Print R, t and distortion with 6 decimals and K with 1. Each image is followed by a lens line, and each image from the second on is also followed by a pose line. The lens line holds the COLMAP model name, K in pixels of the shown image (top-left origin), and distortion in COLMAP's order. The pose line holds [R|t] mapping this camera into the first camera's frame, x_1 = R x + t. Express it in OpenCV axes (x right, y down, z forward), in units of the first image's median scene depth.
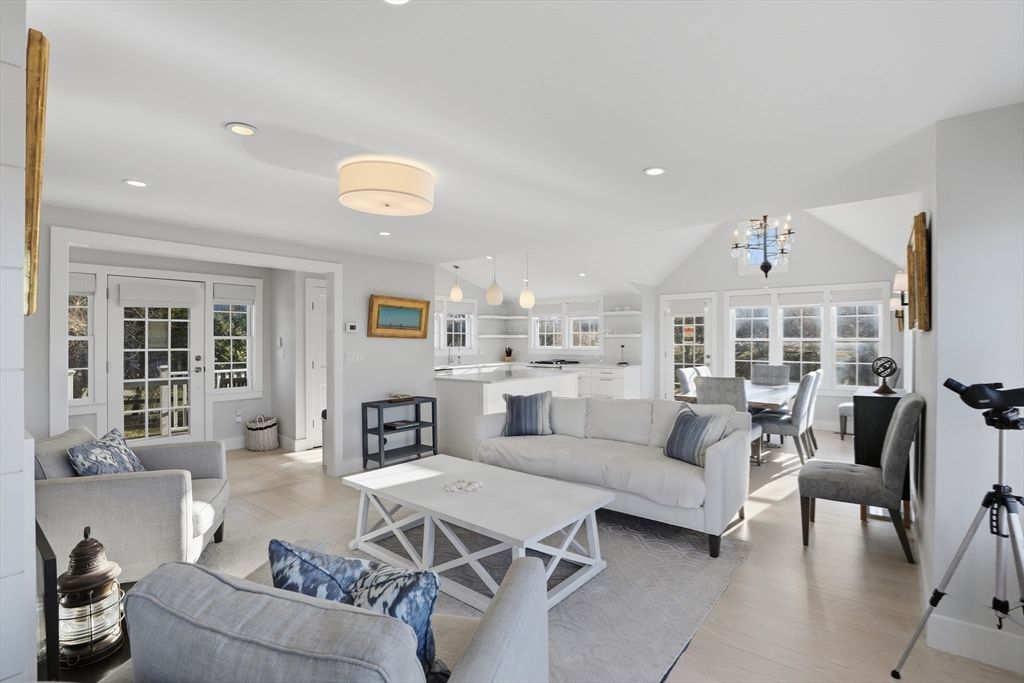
lens RADIAL K [[483.5, 0, 509.4], [0, 483.5, 336.9], [0, 0, 1]] dist [-0.000780, -0.000003]
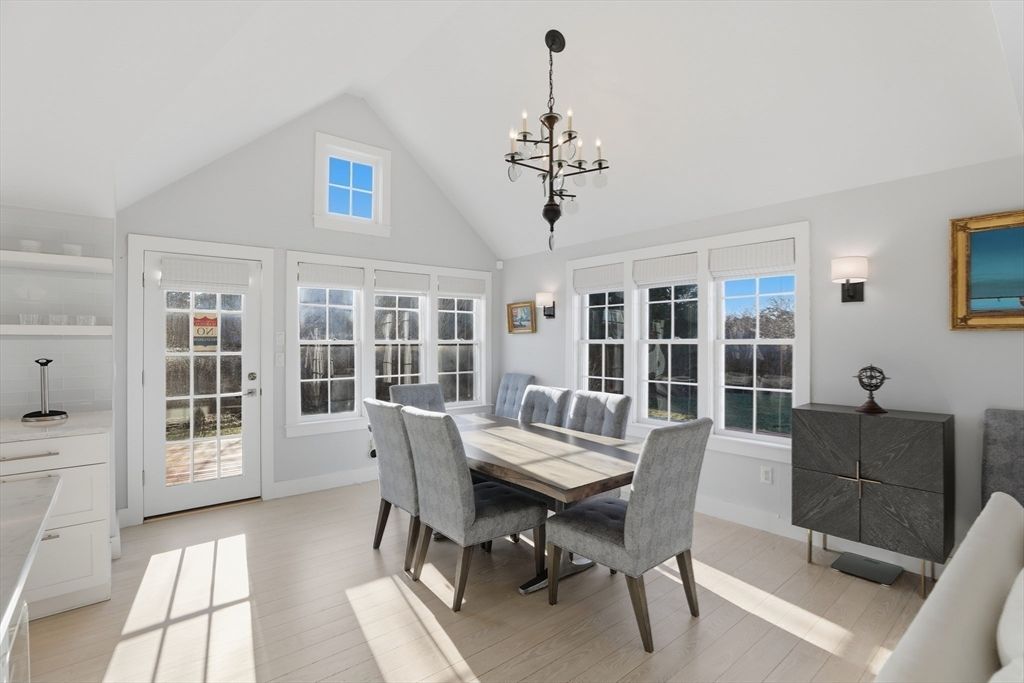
lens RADIAL K [[483.5, 0, 509.4], [0, 483.5, 336.9], [0, 0, 1]] dist [-0.000780, -0.000003]
pose [[0.181647, 0.009807, 0.983315, -0.027568], [-0.001472, 0.999952, -0.009701, 0.004237], [-0.983363, 0.000314, 0.181653, 0.690732]]
